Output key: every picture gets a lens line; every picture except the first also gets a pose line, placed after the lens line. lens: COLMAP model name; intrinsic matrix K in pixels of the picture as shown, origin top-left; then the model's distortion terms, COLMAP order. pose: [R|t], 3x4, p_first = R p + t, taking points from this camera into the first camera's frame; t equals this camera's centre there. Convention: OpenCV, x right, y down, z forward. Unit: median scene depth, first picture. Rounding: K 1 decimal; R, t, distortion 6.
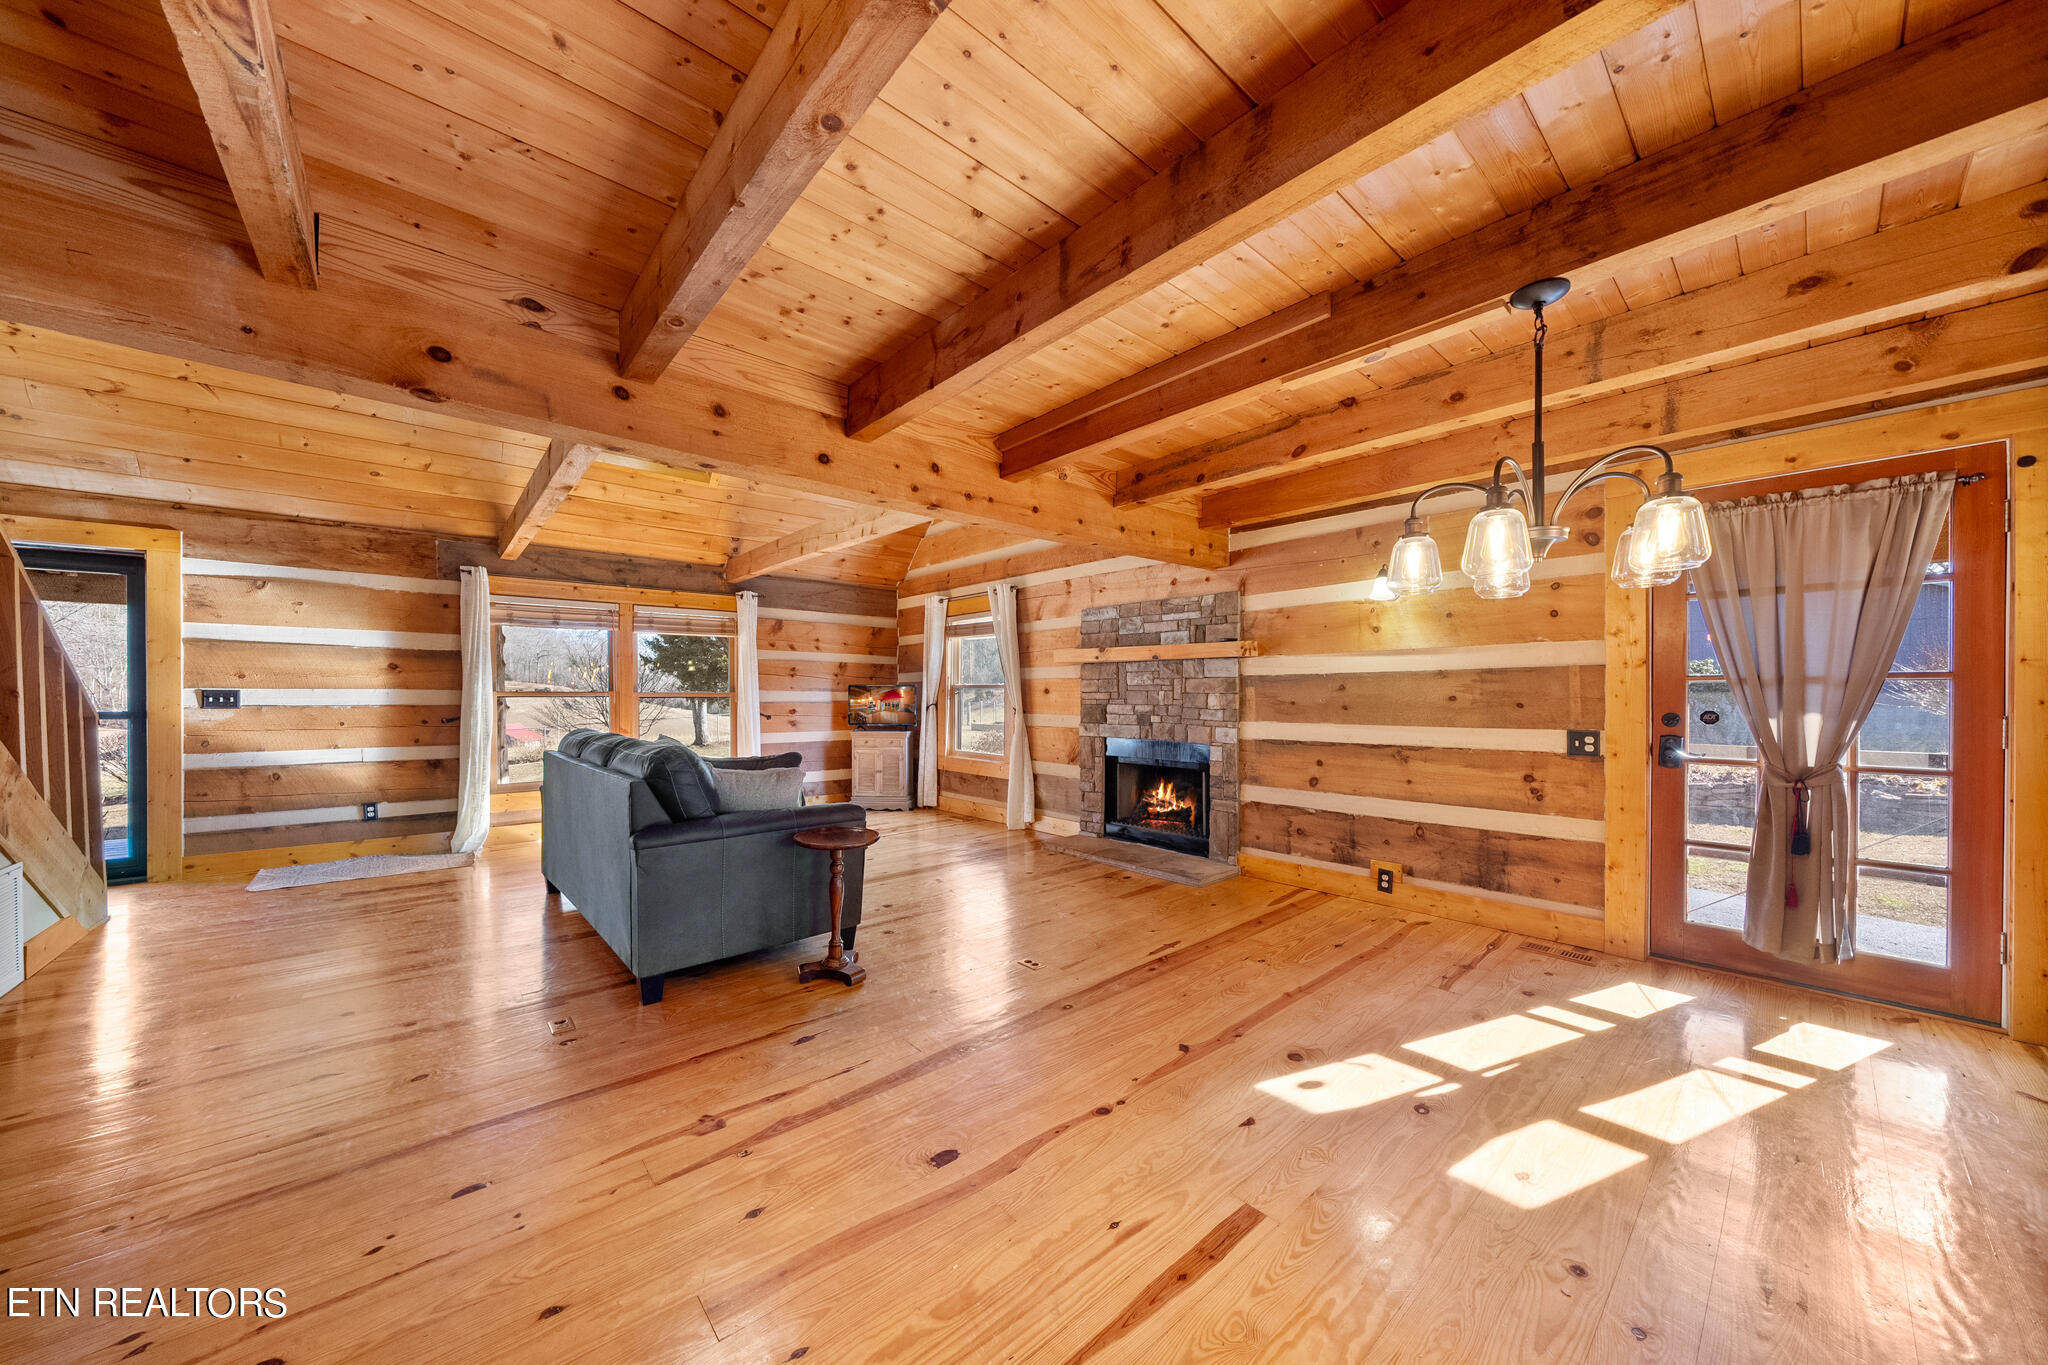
lens RADIAL K [[694.6, 0, 1020.3], [0, 694.6, 699.4], [0, 0, 1]] dist [-0.006228, -0.000496]
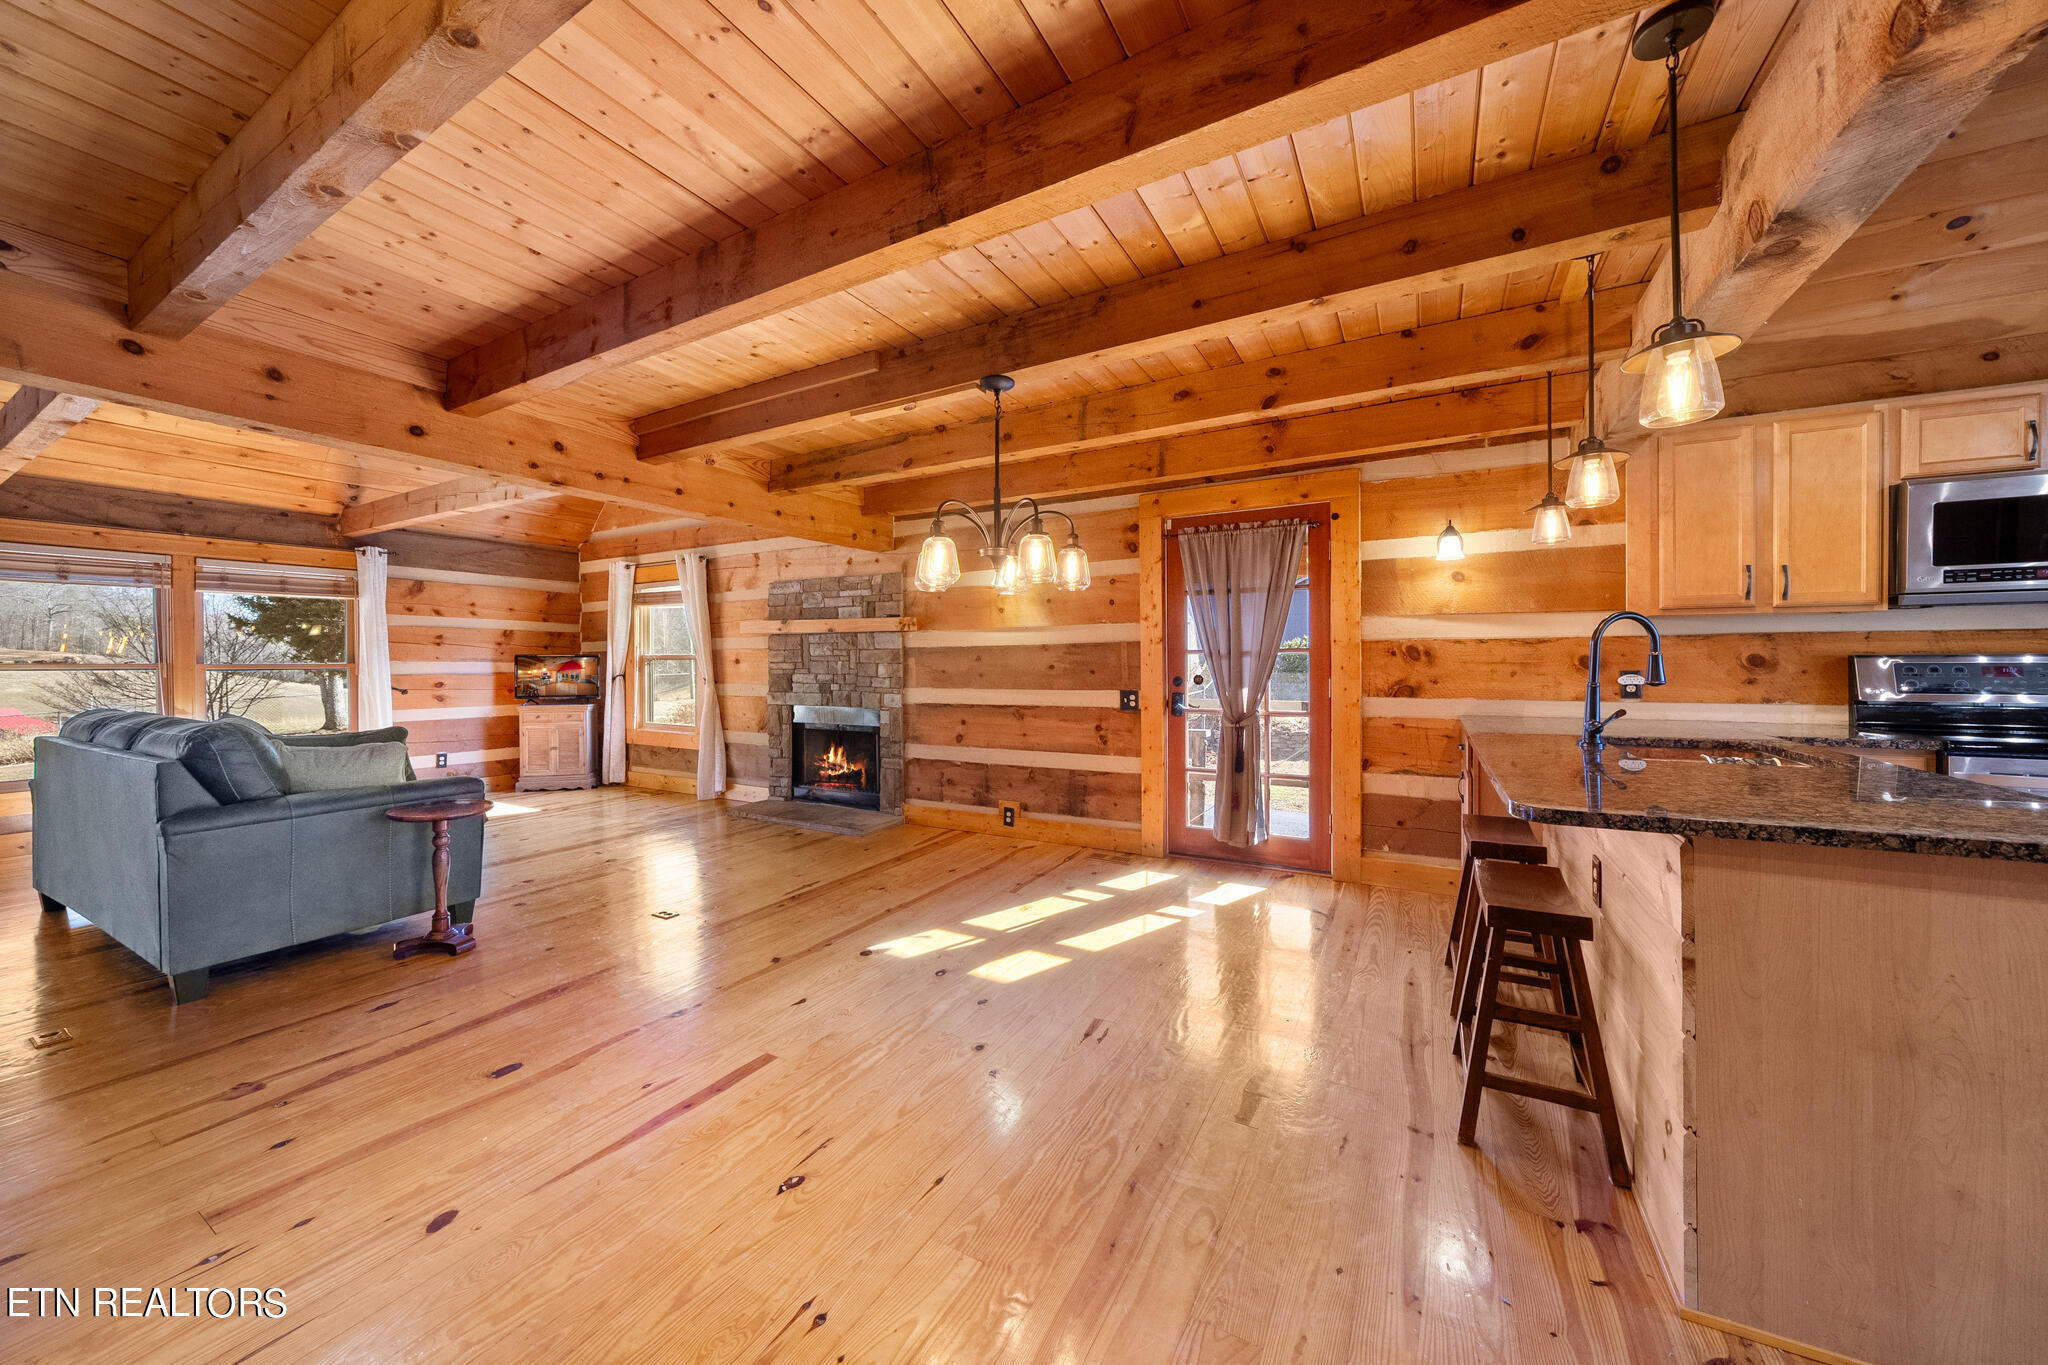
lens RADIAL K [[694.6, 0, 1029.7], [0, 694.6, 672.0], [0, 0, 1]] dist [-0.006228, -0.000496]
pose [[0.939432, -0.007159, 0.342659, 0.124327], [0.005310, 0.999966, 0.006332, -0.000269], [-0.342693, -0.004129, 0.939438, -0.143316]]
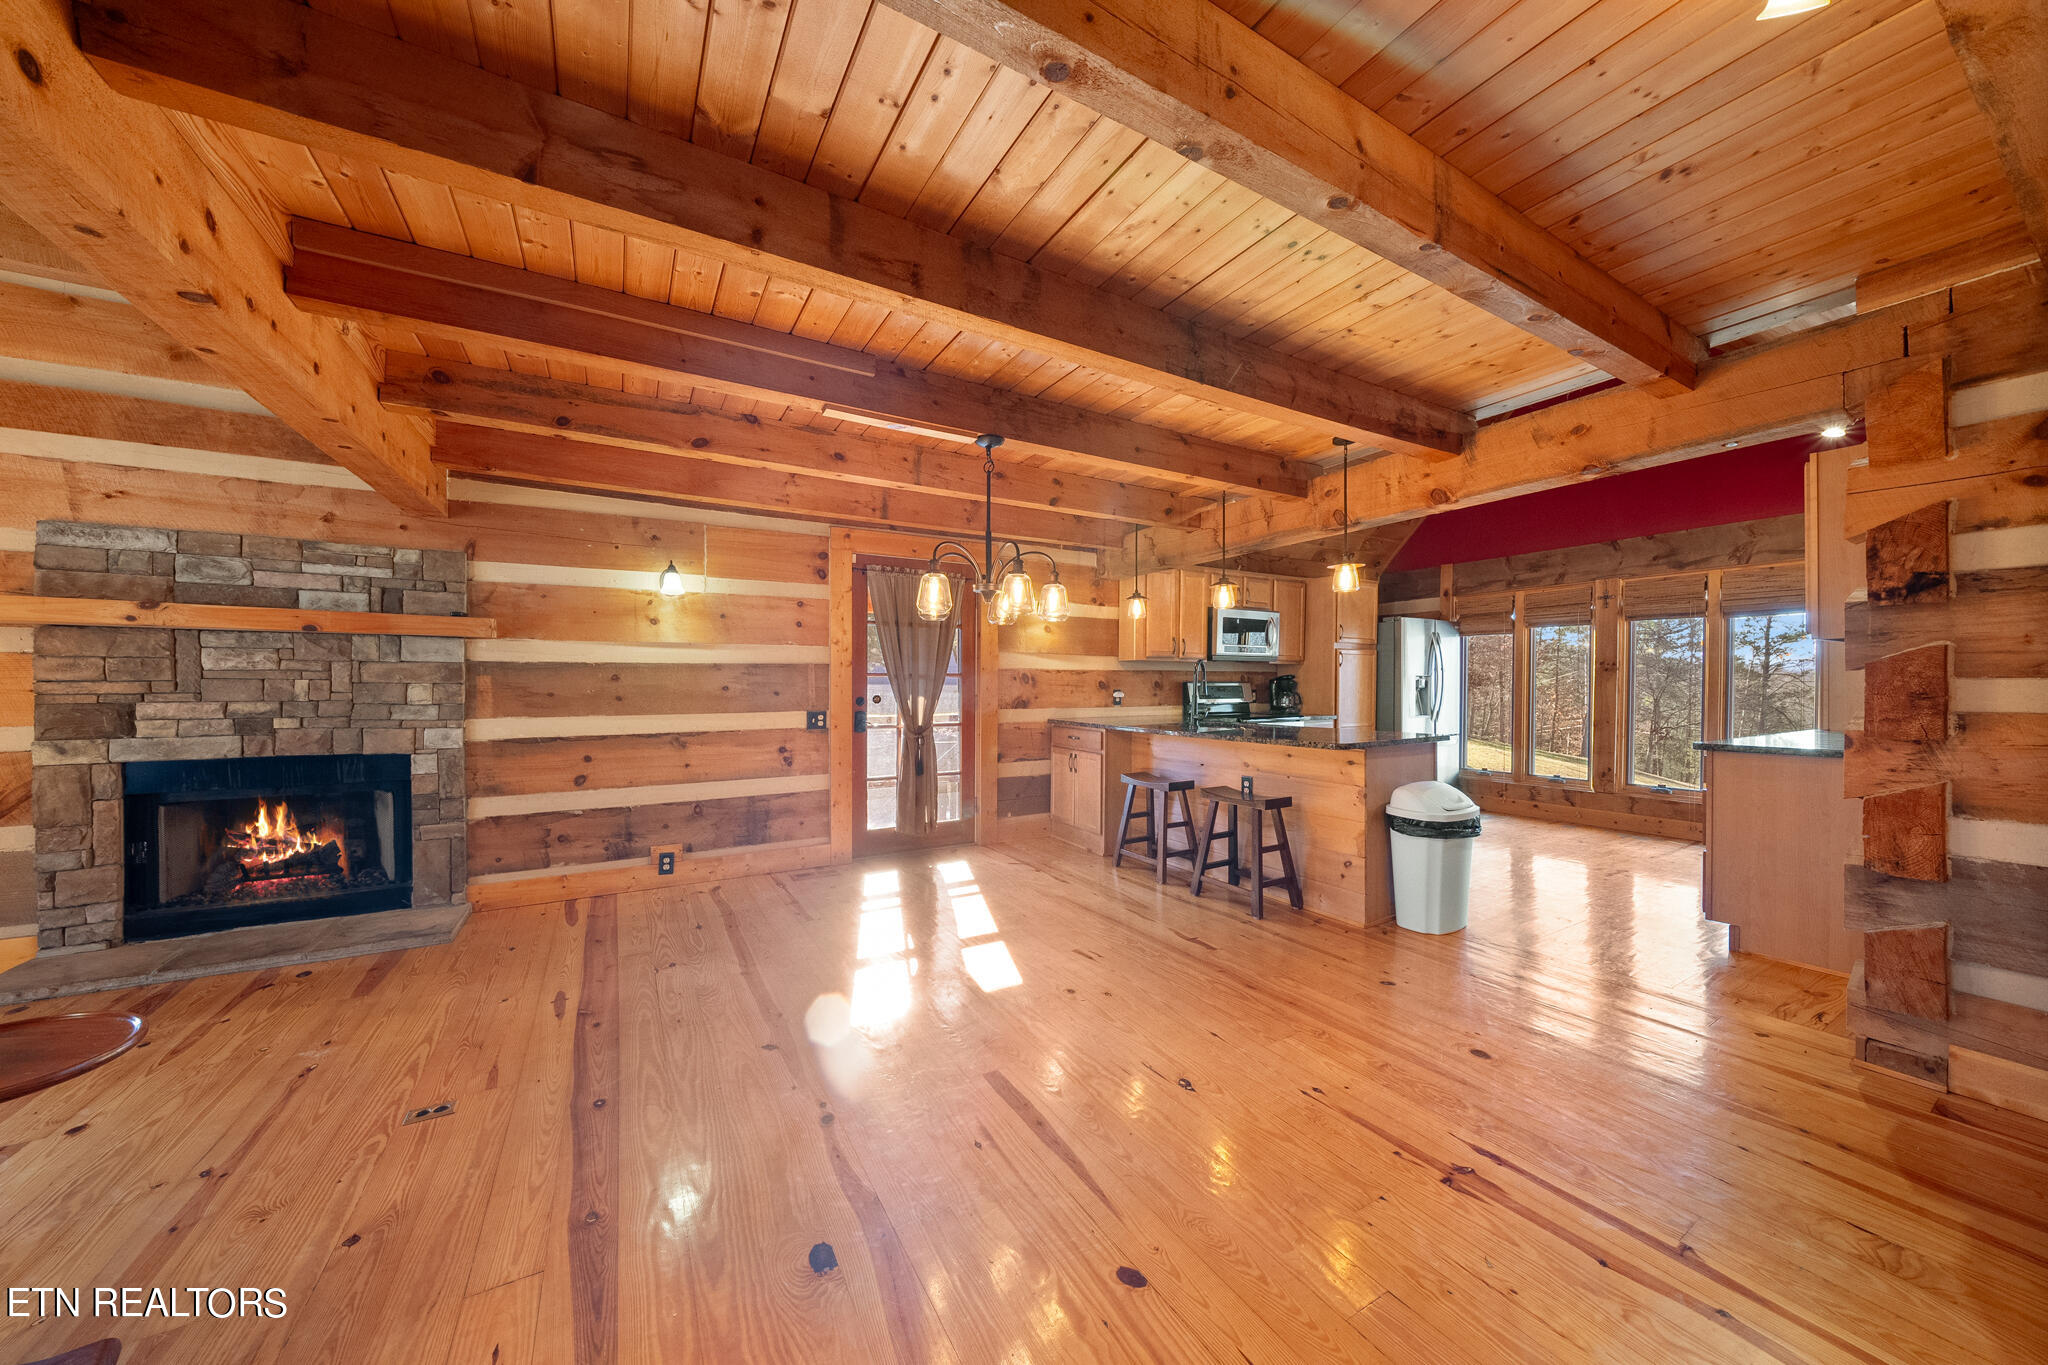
lens RADIAL K [[694.6, 0, 1018.5], [0, 694.6, 689.5], [0, 0, 1]] dist [-0.006228, -0.000496]
pose [[0.192624, -0.005201, 0.981259, -0.340916], [0.007832, 0.999962, 0.003763, 0.000055], [-0.981241, 0.006961, 0.192657, 0.241886]]
